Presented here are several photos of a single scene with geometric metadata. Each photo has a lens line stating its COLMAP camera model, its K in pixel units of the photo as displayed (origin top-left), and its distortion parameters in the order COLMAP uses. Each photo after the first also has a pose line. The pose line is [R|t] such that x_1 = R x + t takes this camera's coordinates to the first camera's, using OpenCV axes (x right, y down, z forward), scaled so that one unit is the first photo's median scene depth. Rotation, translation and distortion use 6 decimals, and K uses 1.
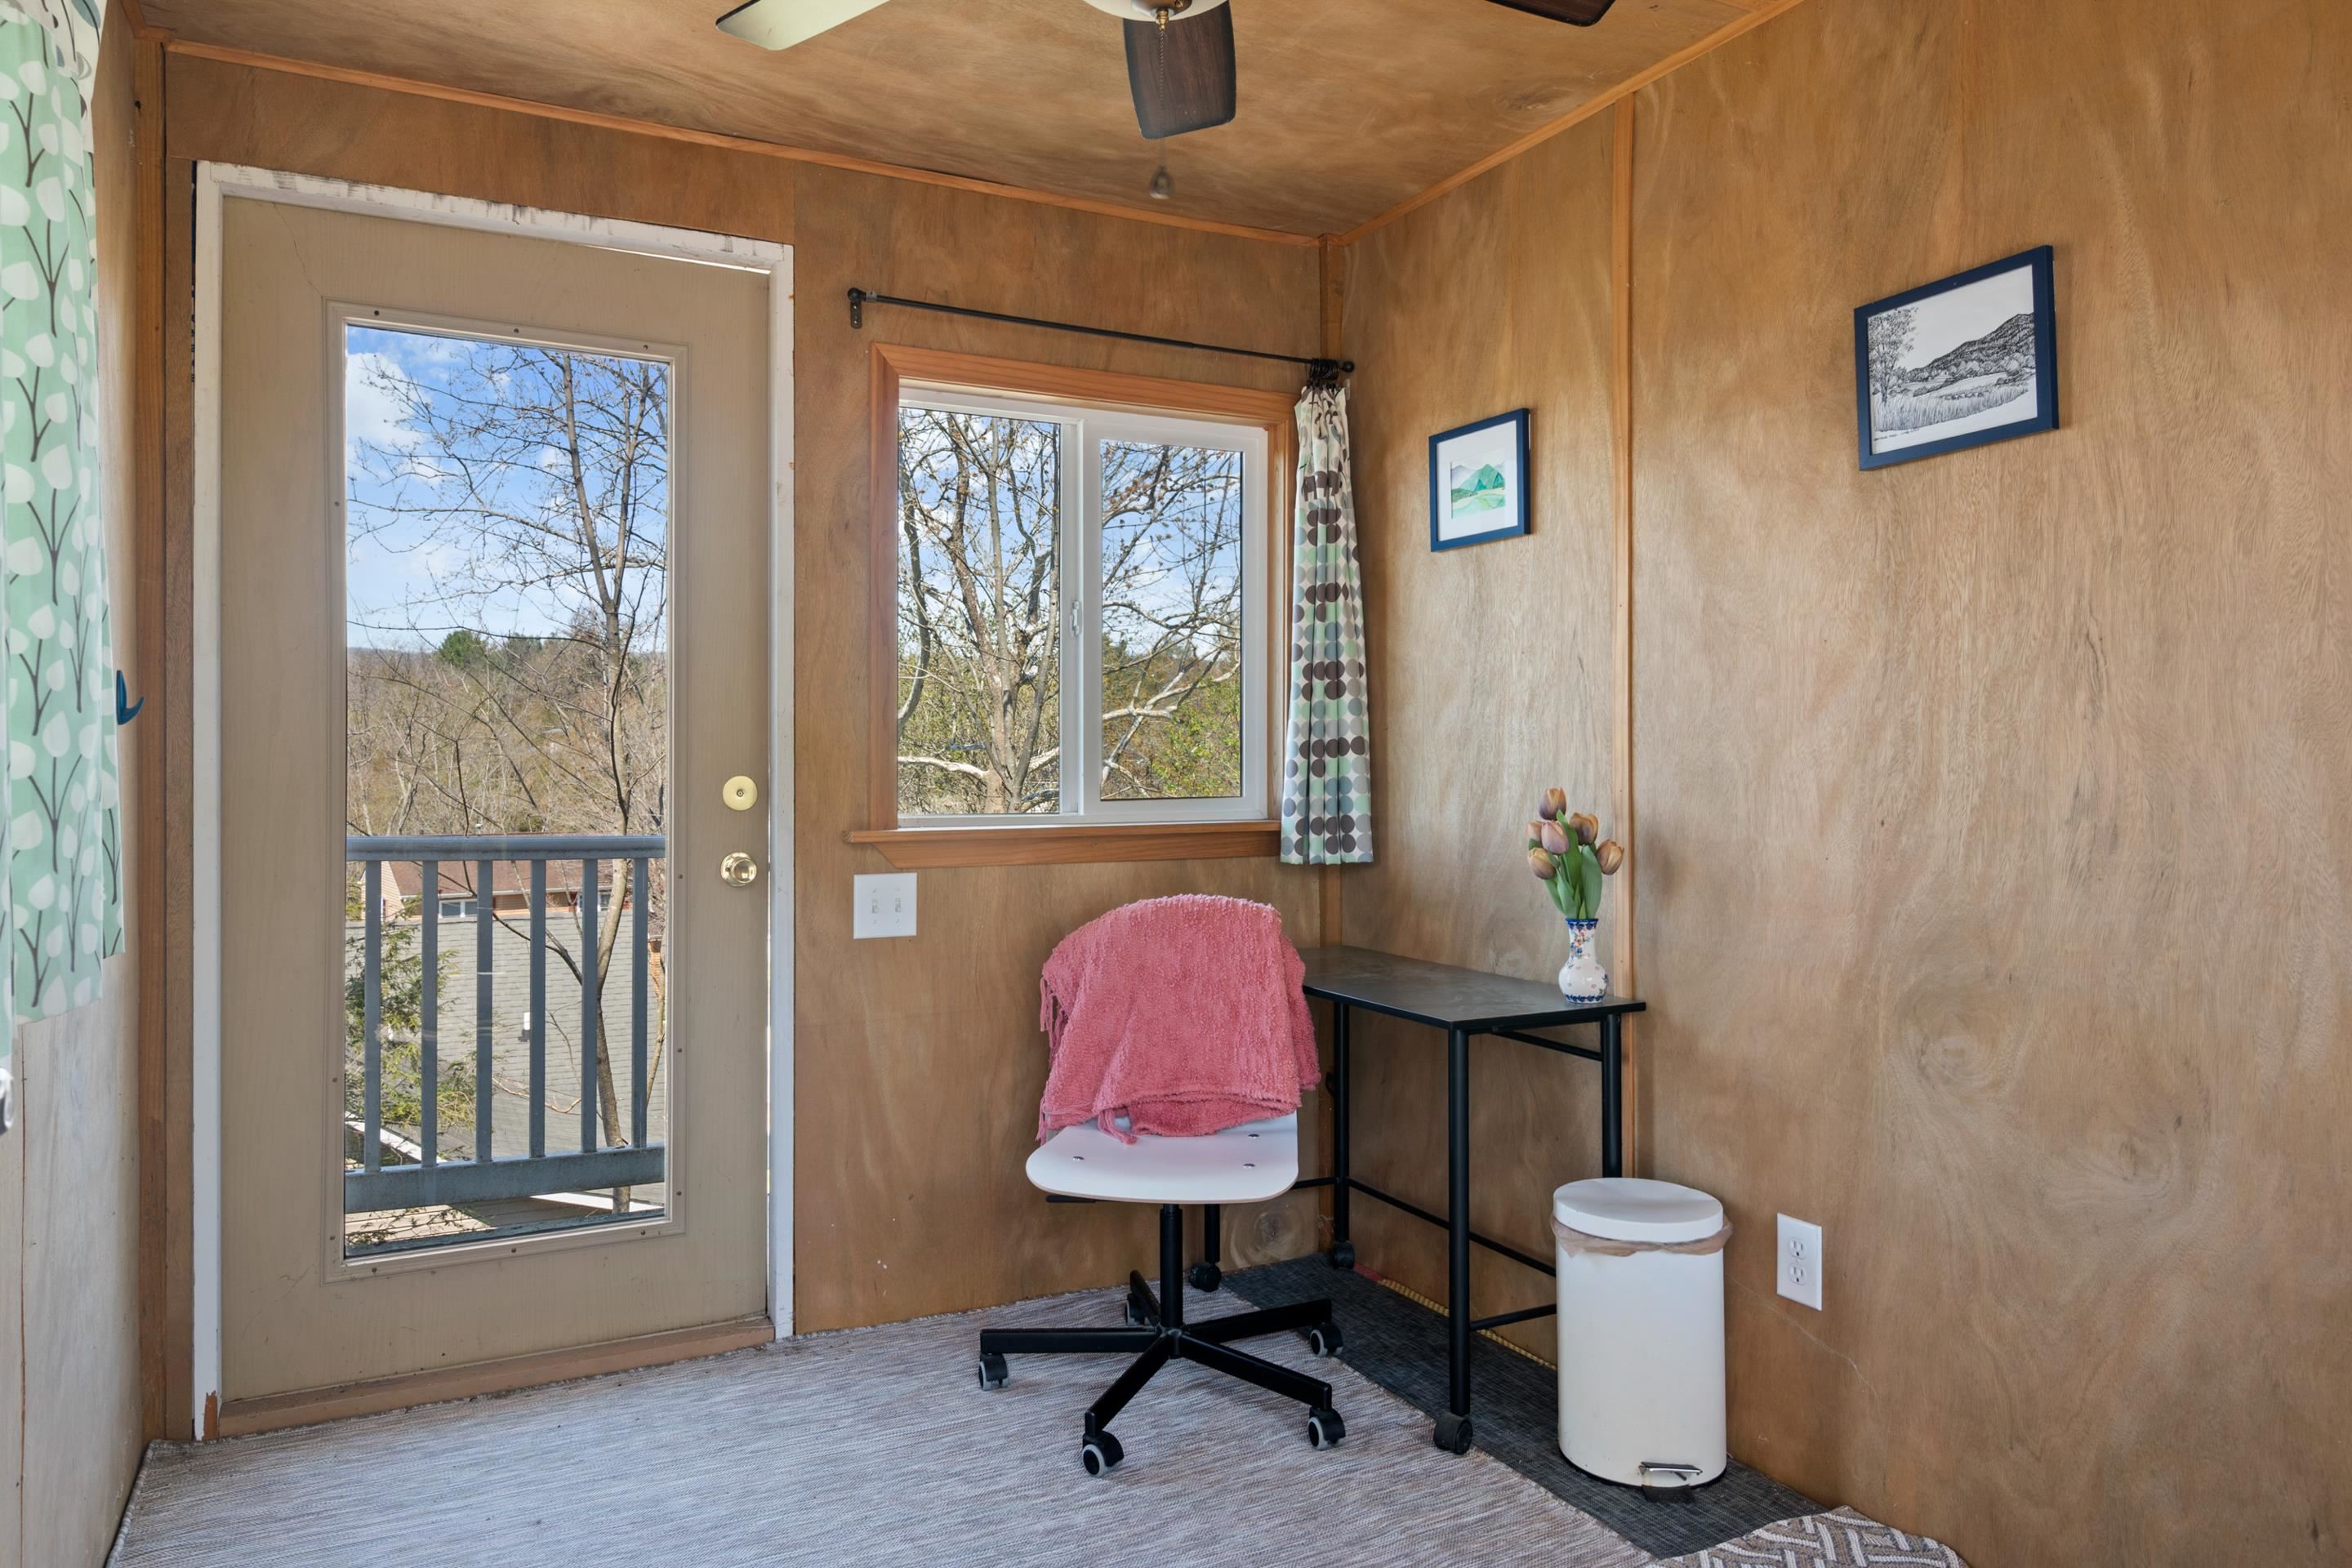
lens RADIAL K [[1473.4, 0, 1176.0], [0, 1473.4, 784.0], [0, 0, 1]] dist [0.000108, 0.000655]
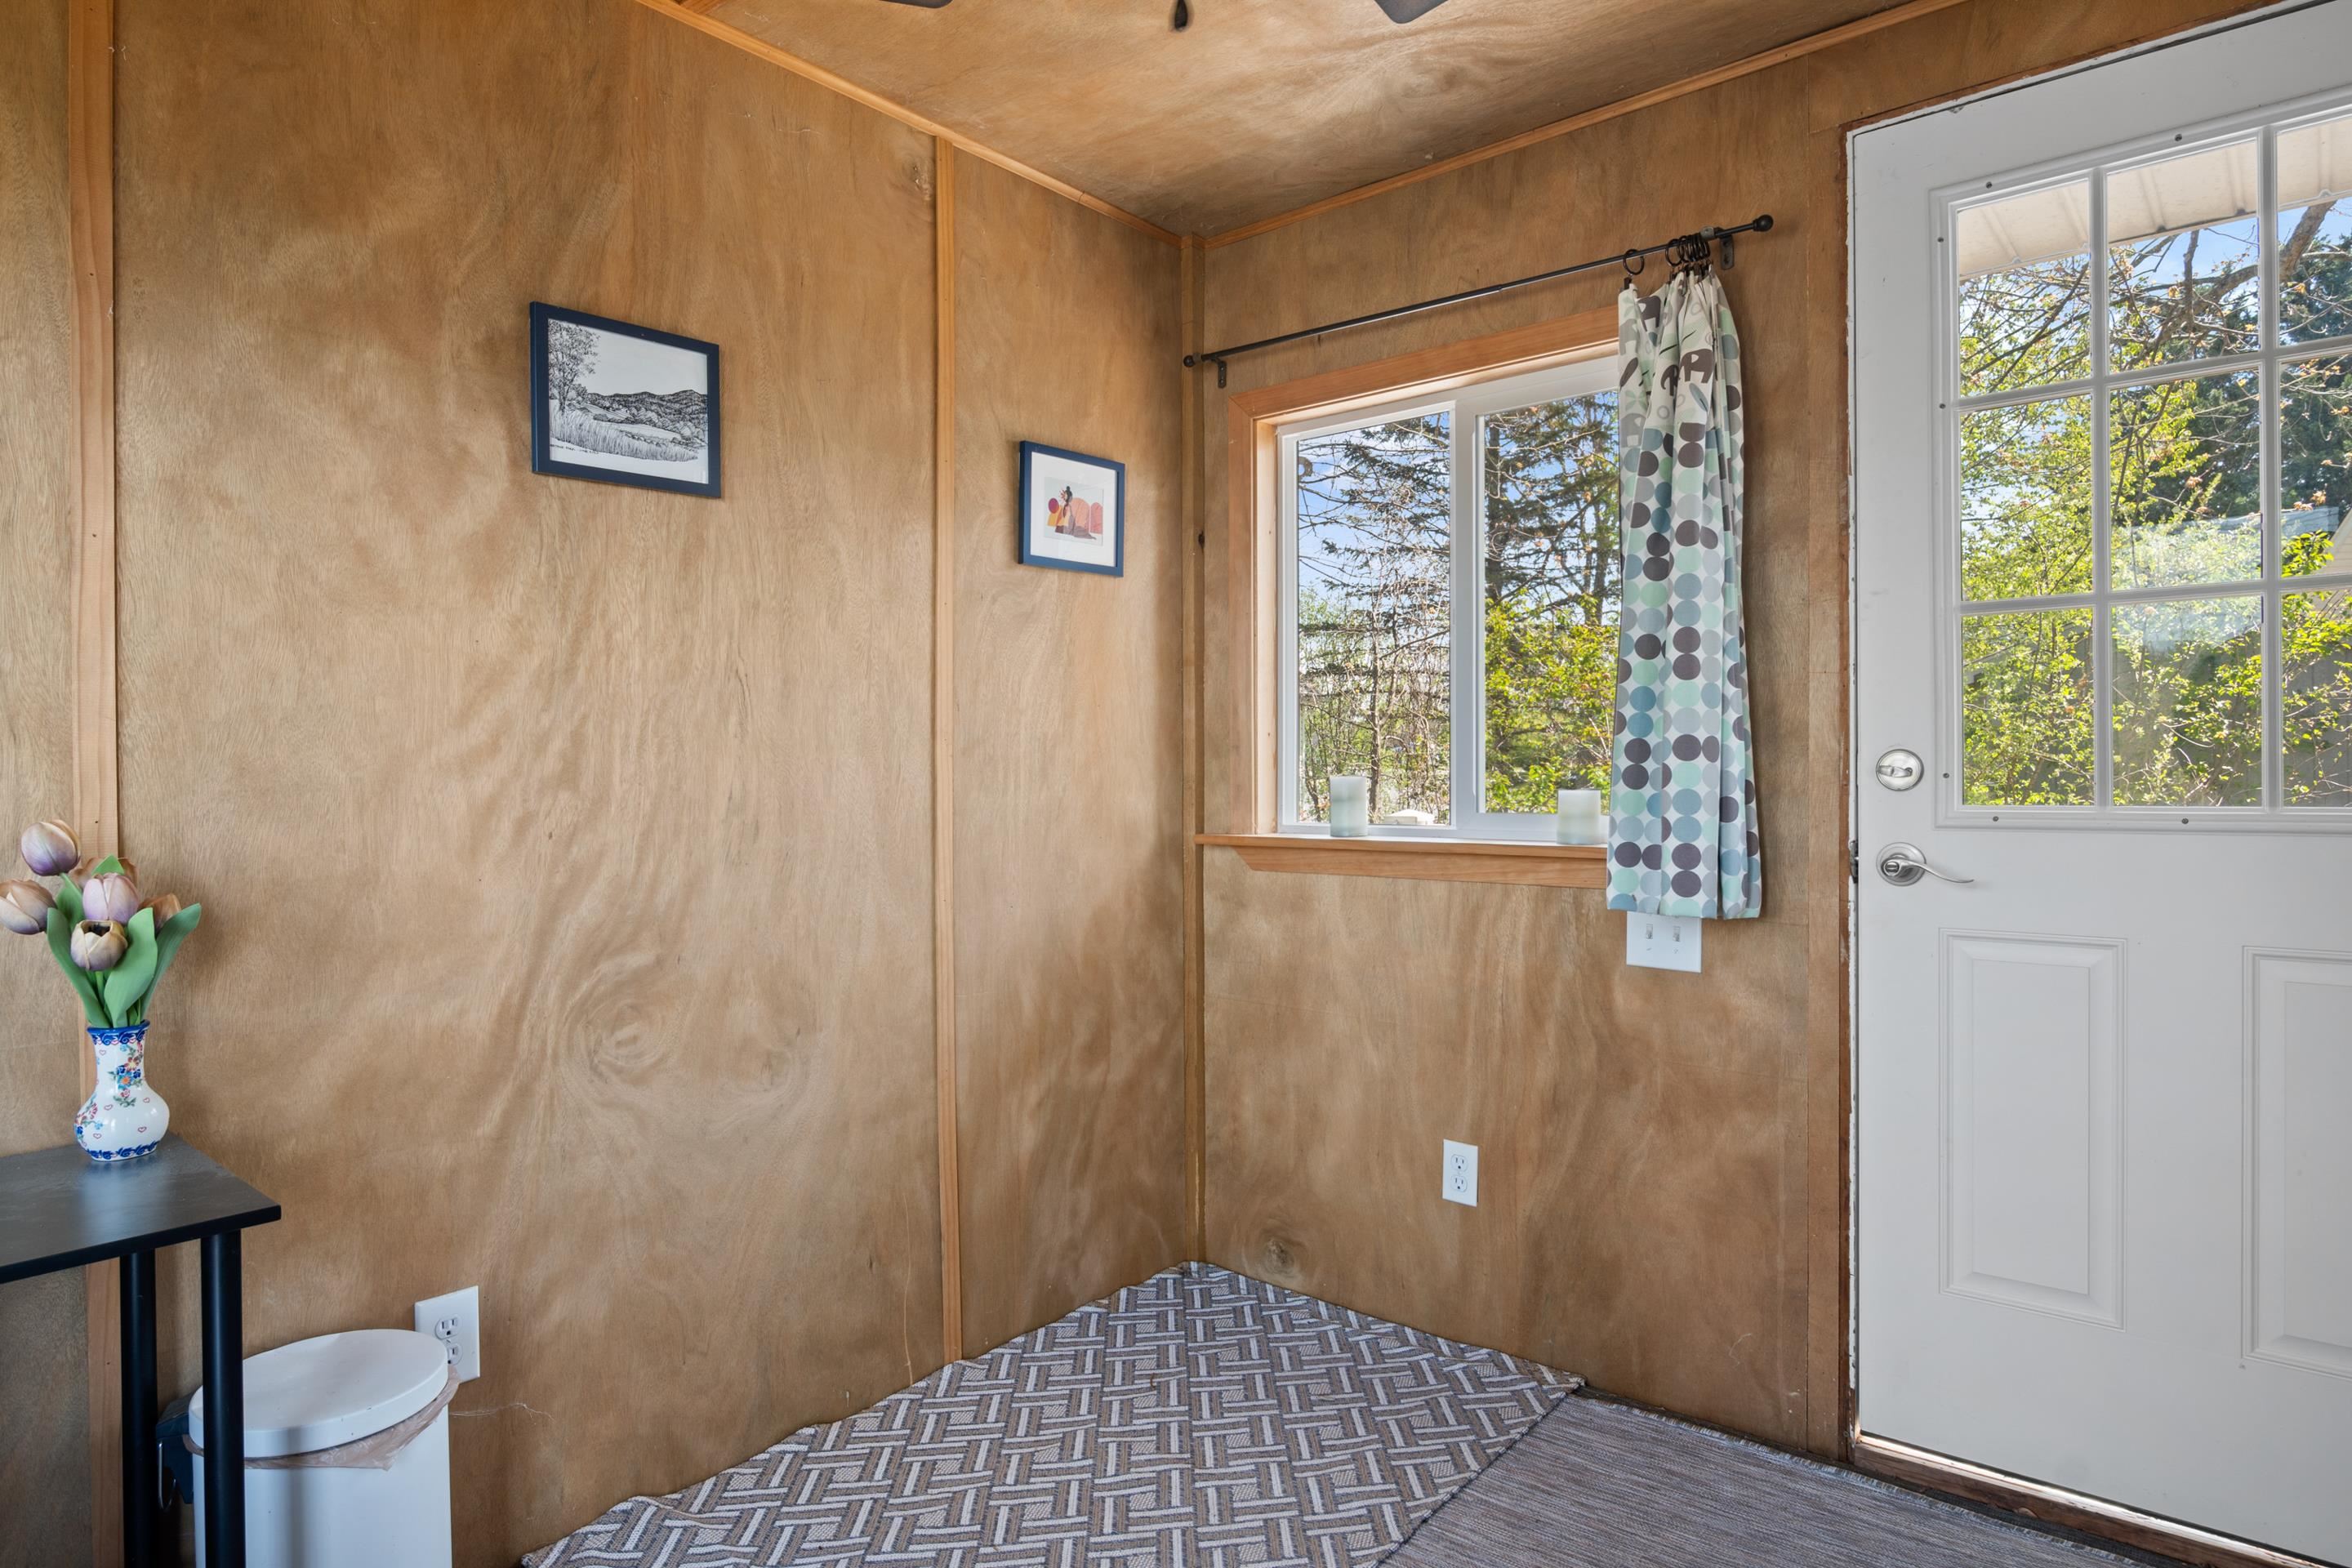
lens RADIAL K [[1317.1, 0, 1179.9], [0, 1317.1, 752.1], [0, 0, 1]] dist [-0.007654, -0.001129]
pose [[-0.373633, -0.006155, 0.927556, -0.522391], [0.004713, 0.999952, 0.008533, -0.036879], [-0.927565, 0.007560, -0.373586, 0.992615]]
